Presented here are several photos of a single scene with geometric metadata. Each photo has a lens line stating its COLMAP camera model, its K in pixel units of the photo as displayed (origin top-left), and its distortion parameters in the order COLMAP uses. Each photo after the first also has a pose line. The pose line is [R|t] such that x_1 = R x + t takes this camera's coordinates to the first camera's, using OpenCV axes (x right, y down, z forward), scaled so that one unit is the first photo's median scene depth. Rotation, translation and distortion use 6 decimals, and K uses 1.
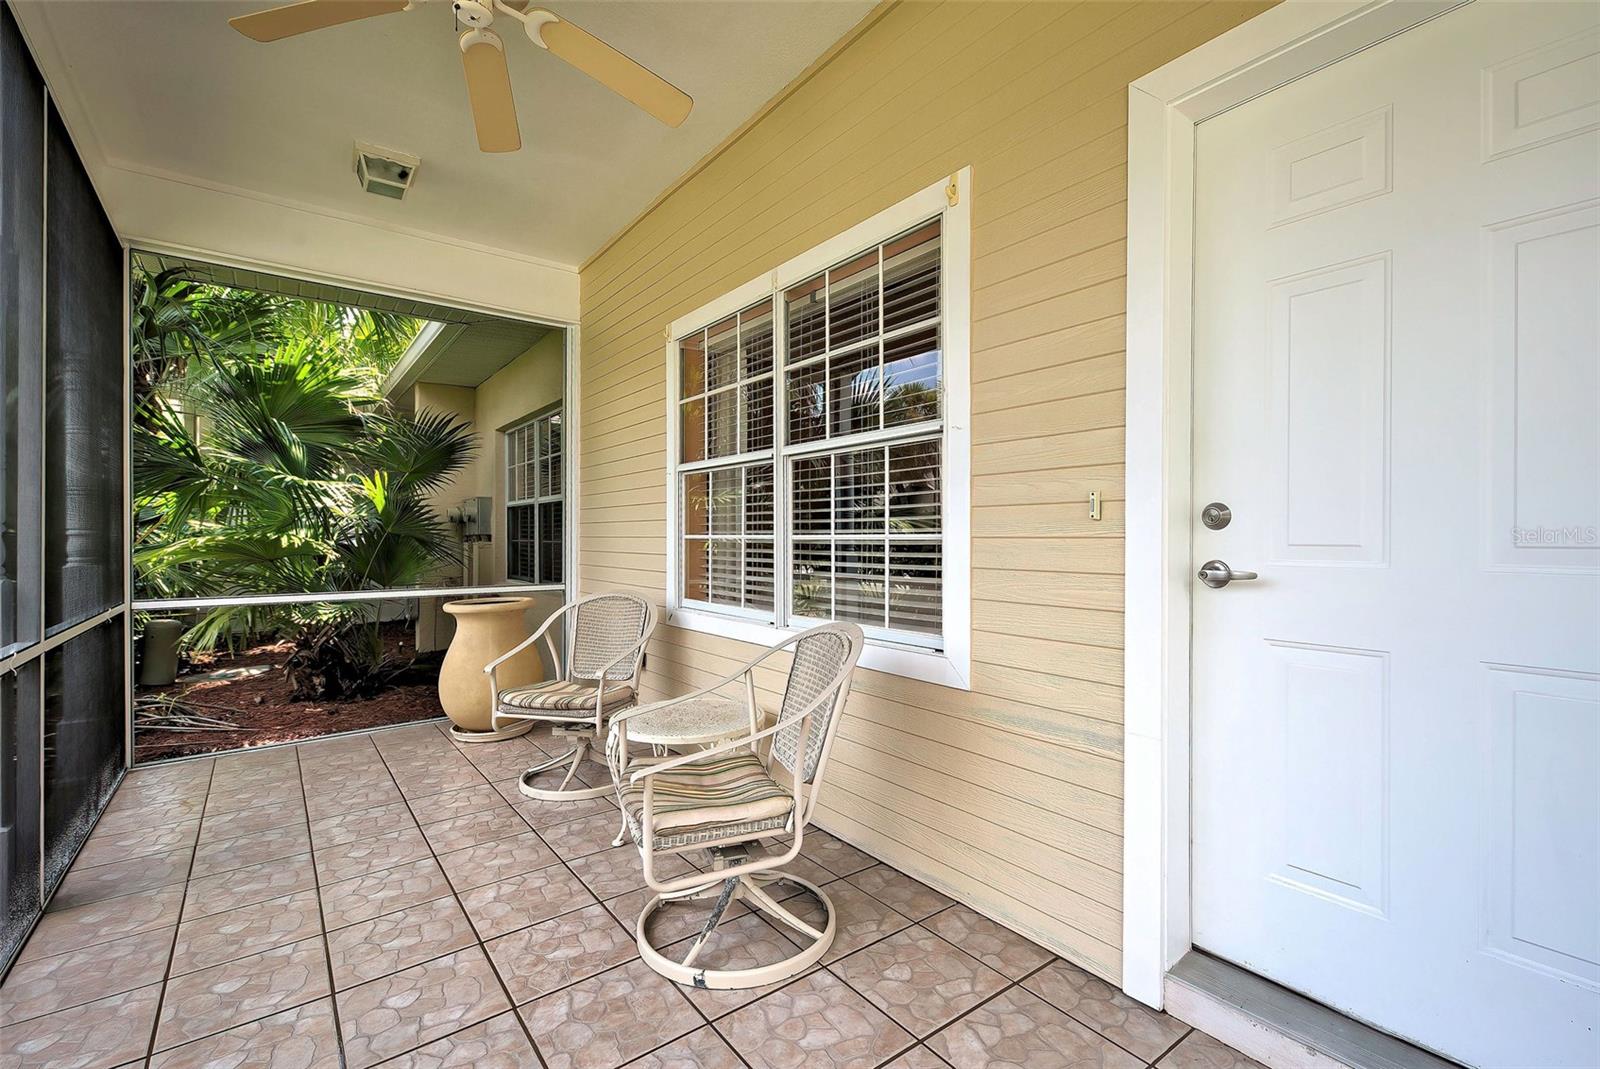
lens RADIAL K [[704.3, 0, 813.2], [0, 704.3, 540.6], [0, 0, 1]] dist [-0.000024, -0.000017]
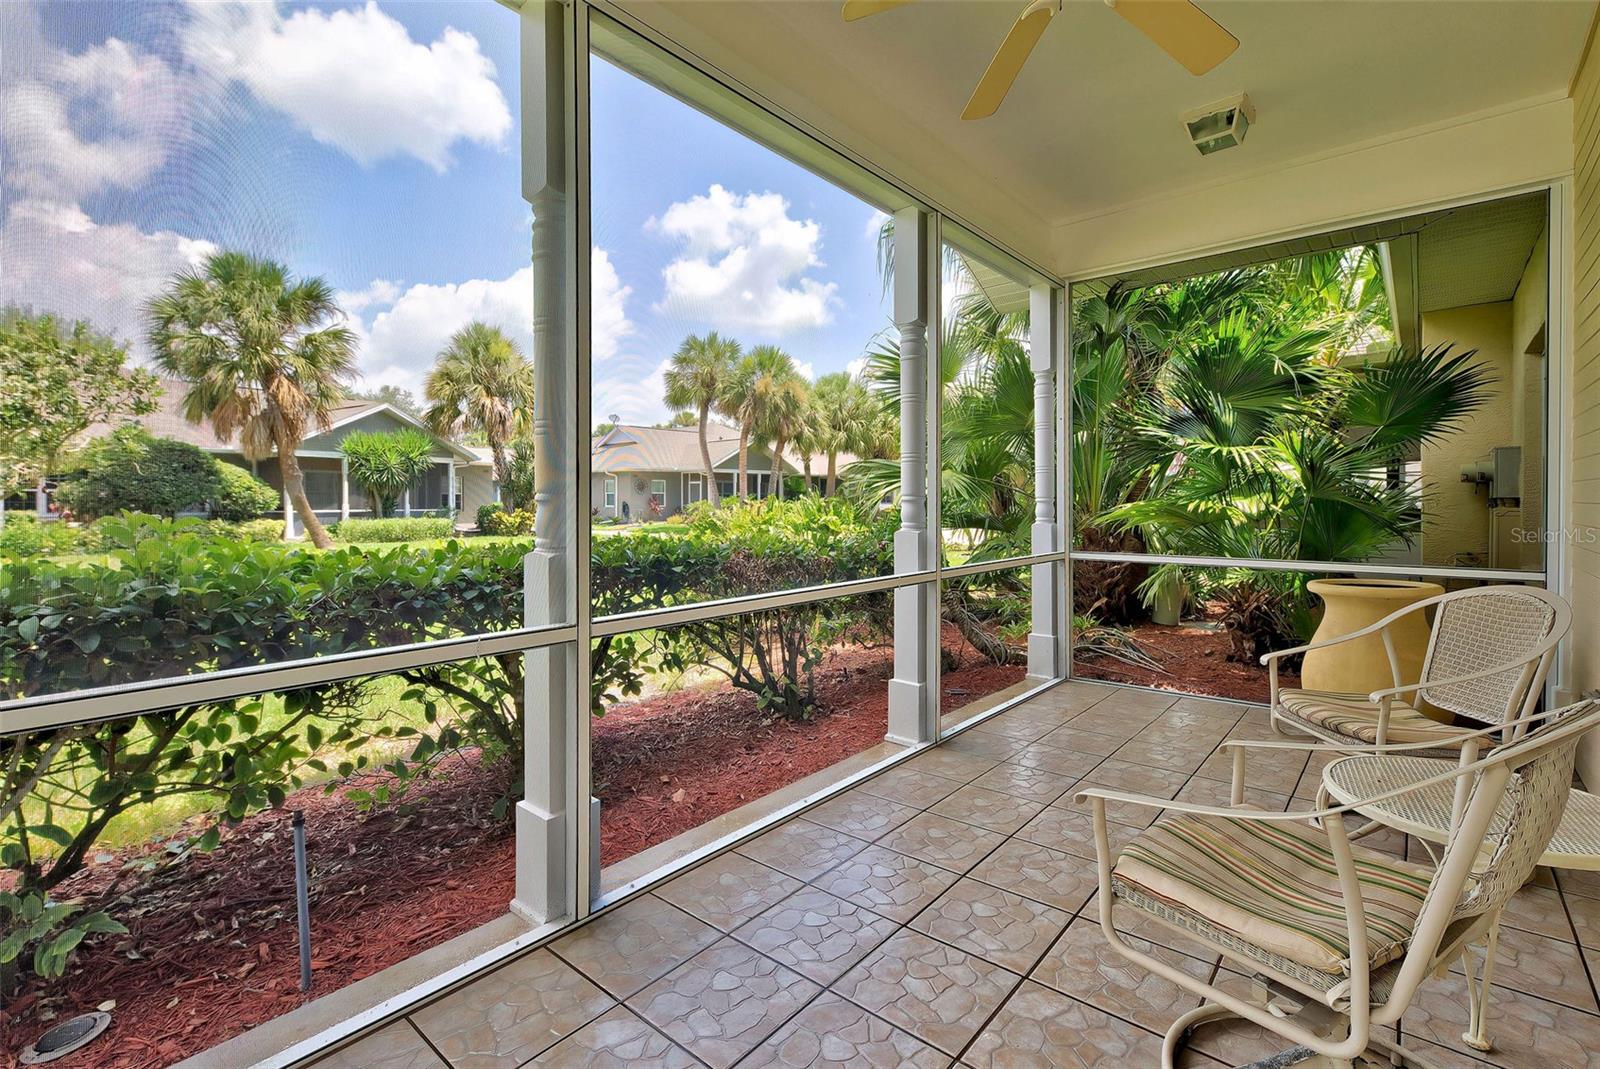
lens RADIAL K [[722.8, 0, 794.6], [0, 722.8, 503.0], [0, 0, 1]] dist [0.003982, 0.000156]
pose [[0.189646, 0.001807, -0.981851, 0.195223], [-0.001037, 0.999998, 0.001640, -0.004933], [0.981852, 0.000707, 0.189647, 0.179125]]
